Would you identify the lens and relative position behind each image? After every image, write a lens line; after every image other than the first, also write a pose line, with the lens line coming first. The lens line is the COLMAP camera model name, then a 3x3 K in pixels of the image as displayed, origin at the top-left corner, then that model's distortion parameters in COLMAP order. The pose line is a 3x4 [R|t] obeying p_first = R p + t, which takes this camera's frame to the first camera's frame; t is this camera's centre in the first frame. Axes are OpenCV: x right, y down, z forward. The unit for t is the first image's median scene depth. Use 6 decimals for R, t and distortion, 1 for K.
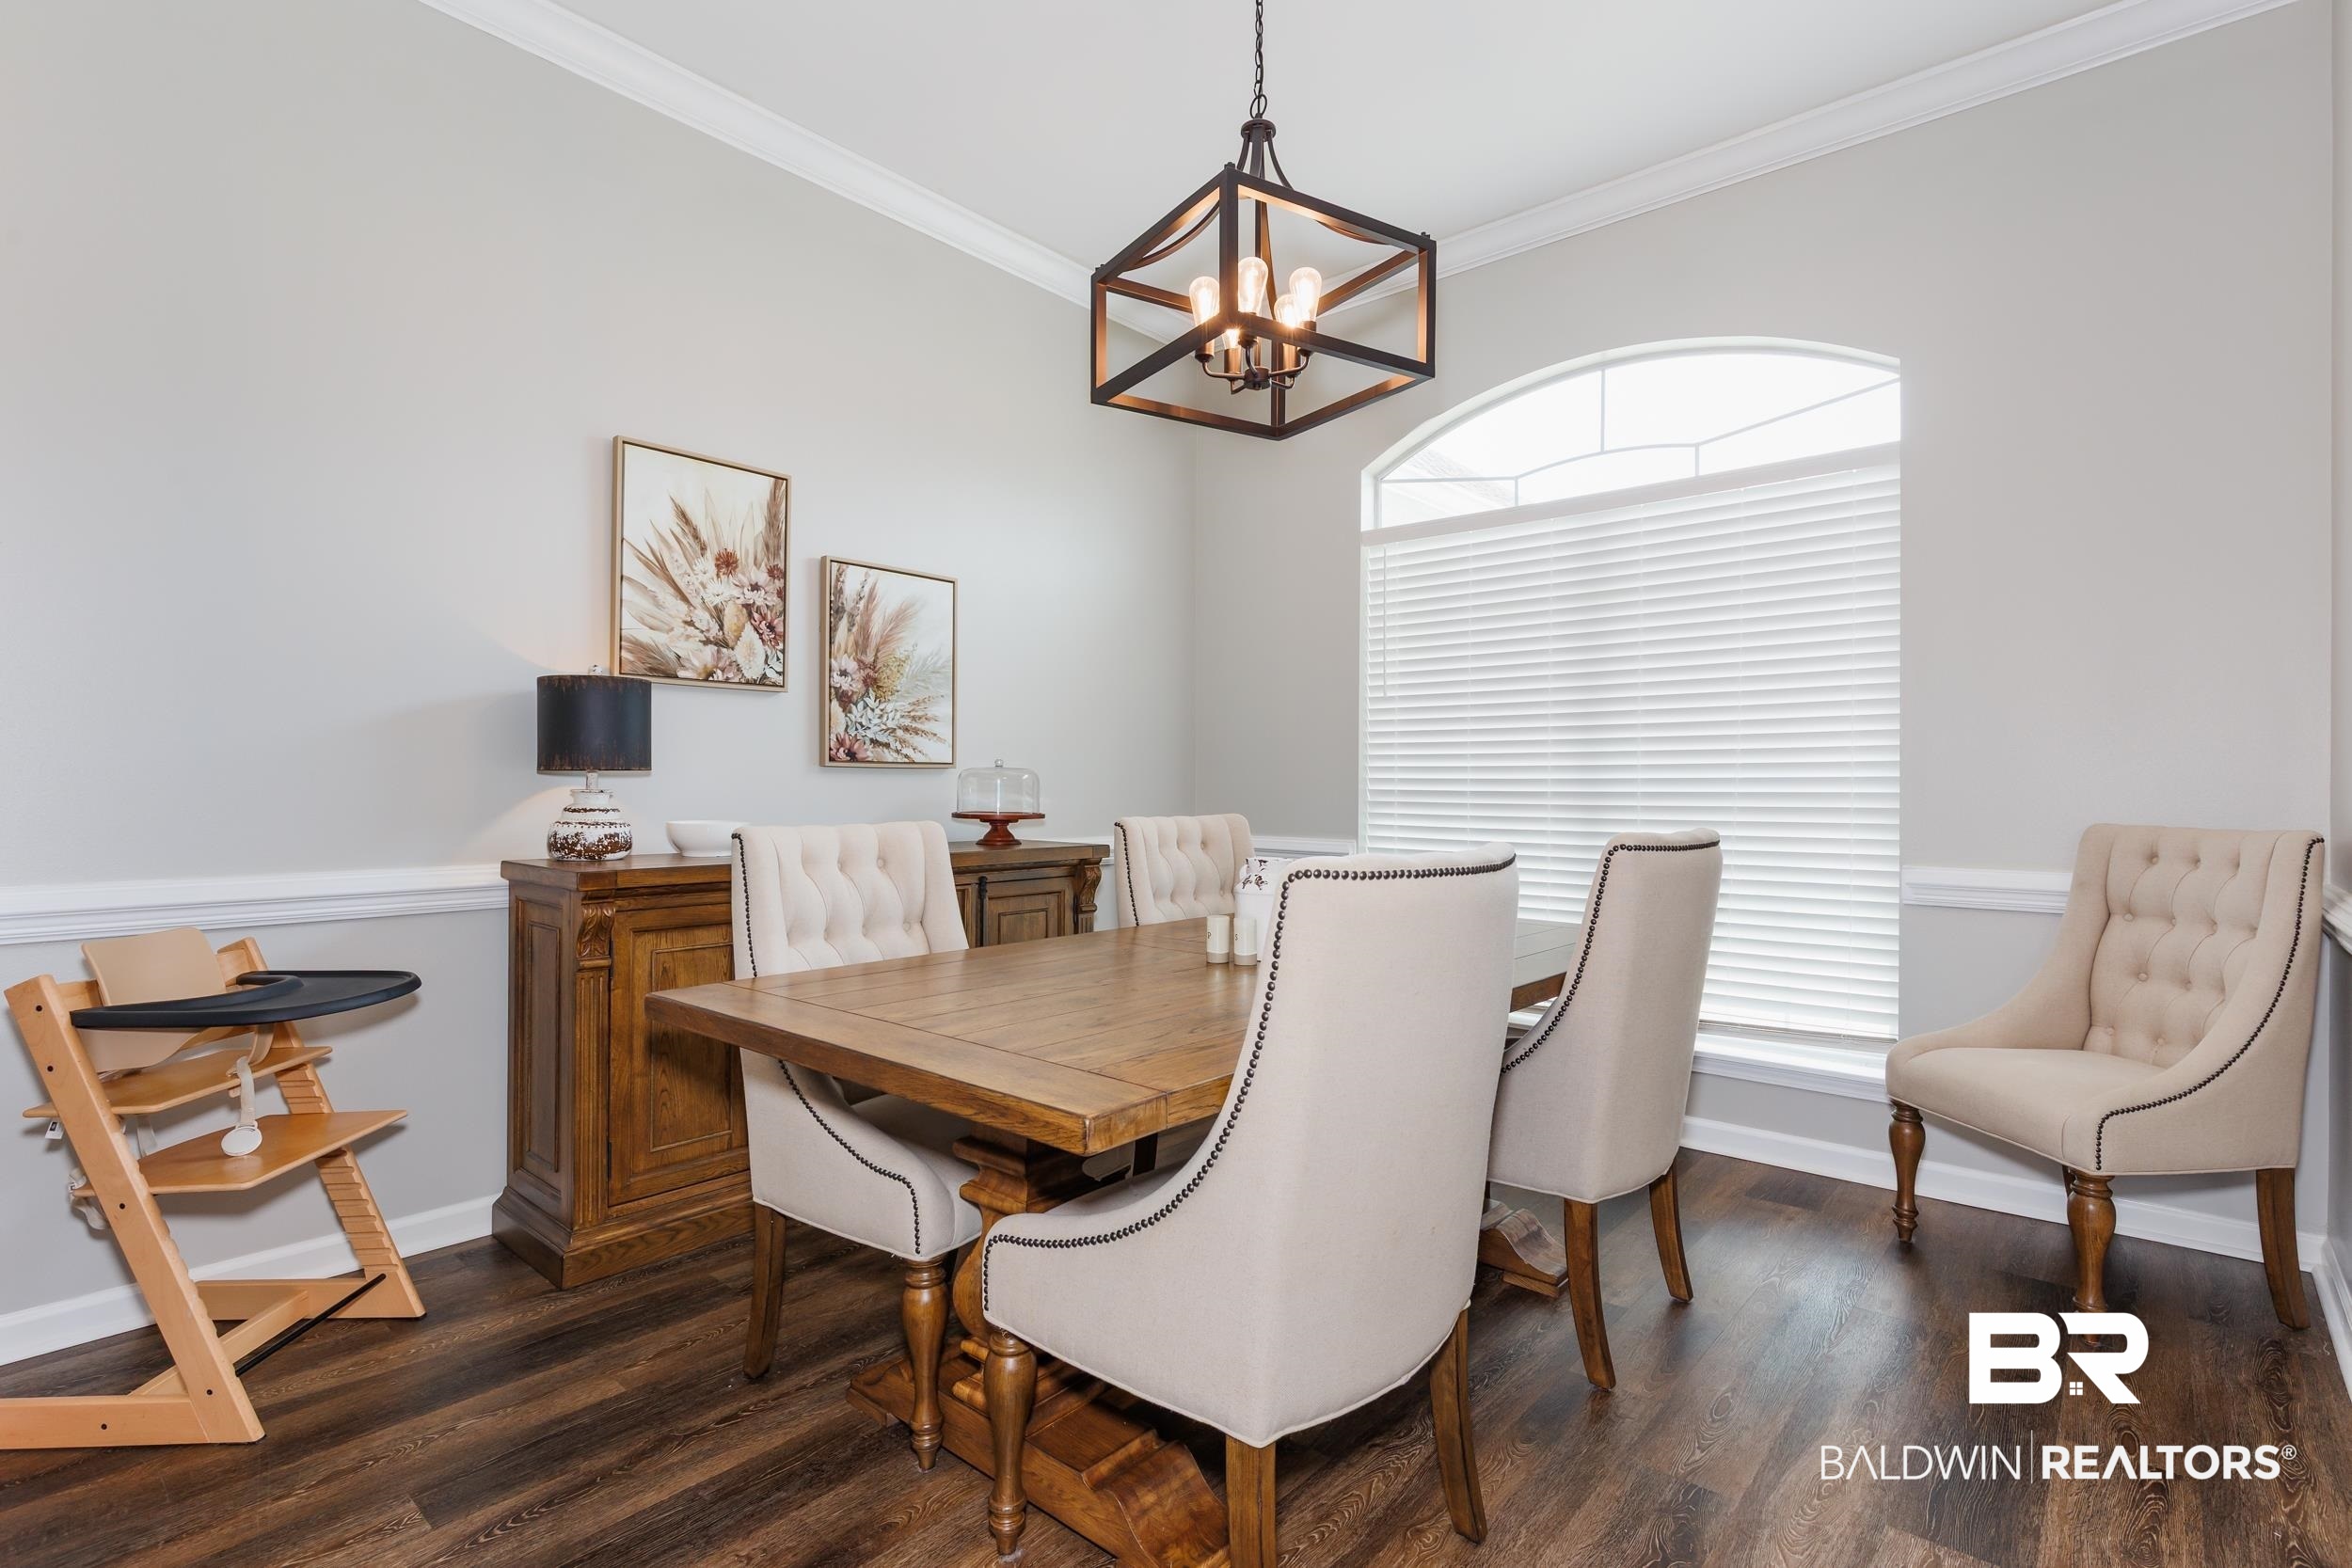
lens RADIAL K [[1108.4, 0, 1181.9], [0, 1108.4, 782.5], [0, 0, 1]] dist [0.005058, 0.000451]
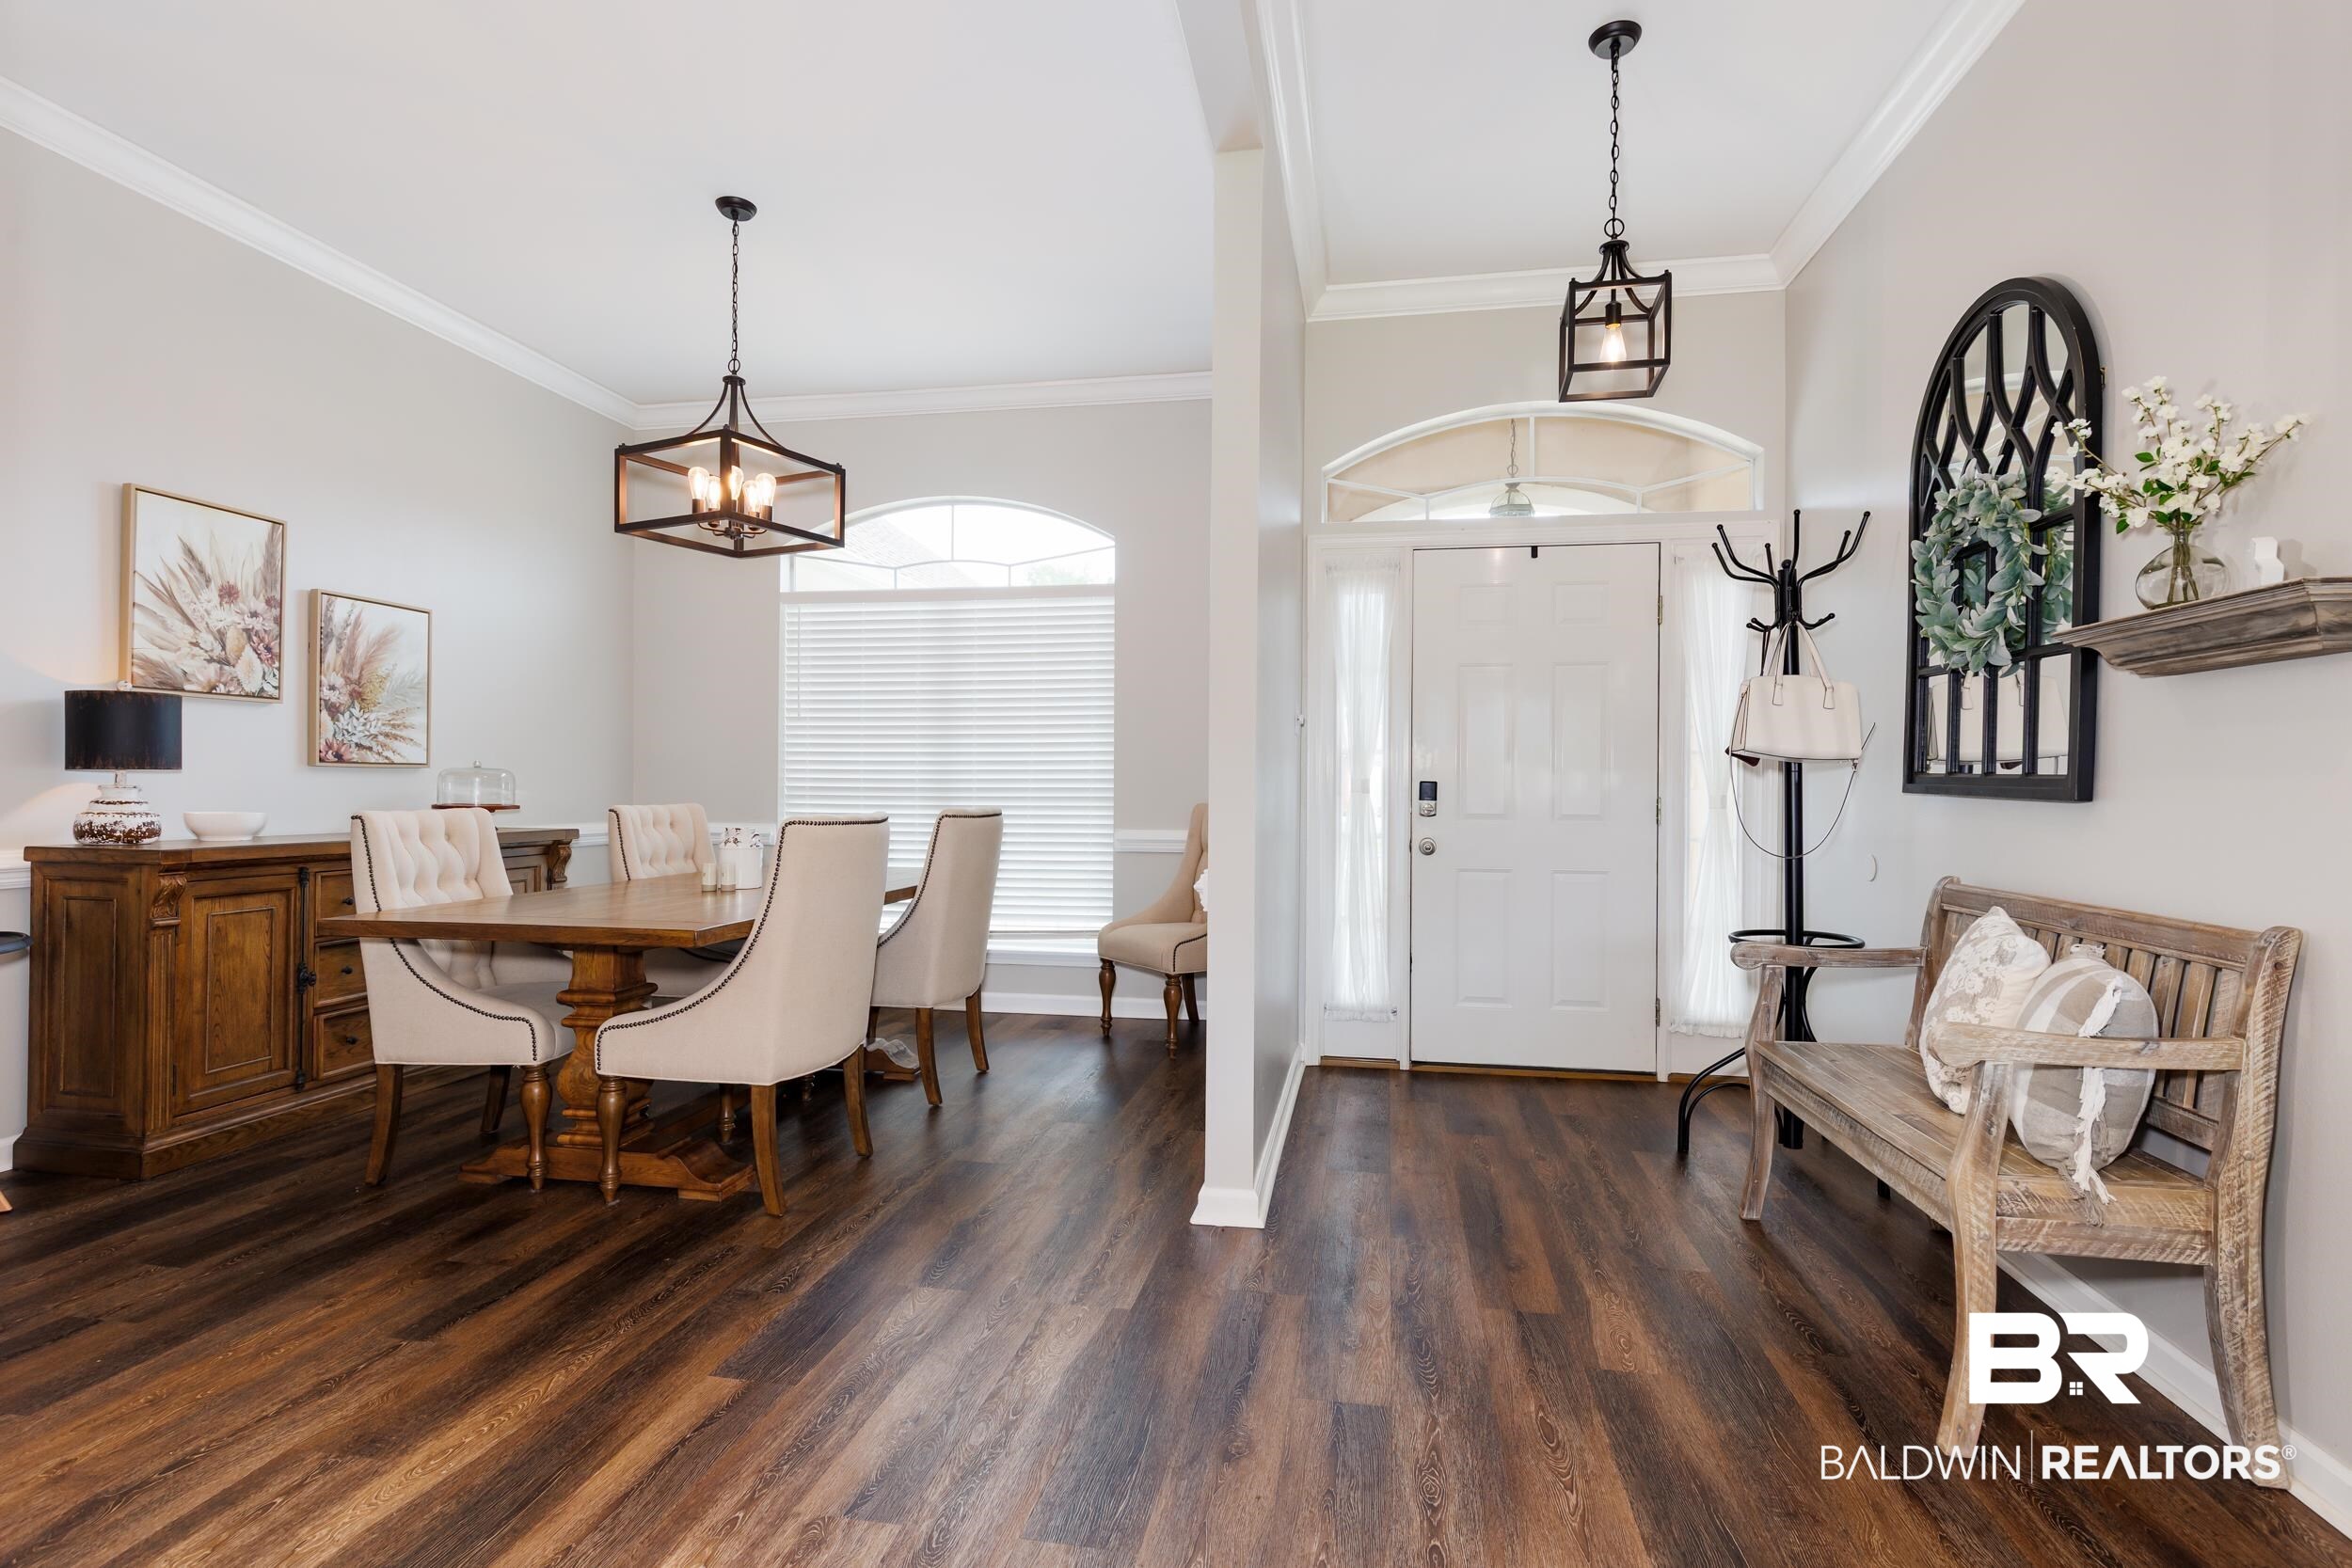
lens RADIAL K [[1108.4, 0, 1181.9], [0, 1108.4, 782.5], [0, 0, 1]] dist [0.005058, 0.000451]
pose [[0.858262, 0.001516, 0.513209, -0.155070], [-0.002964, 0.999994, 0.002004, -0.002451], [-0.513203, -0.003241, 0.858261, -0.564379]]
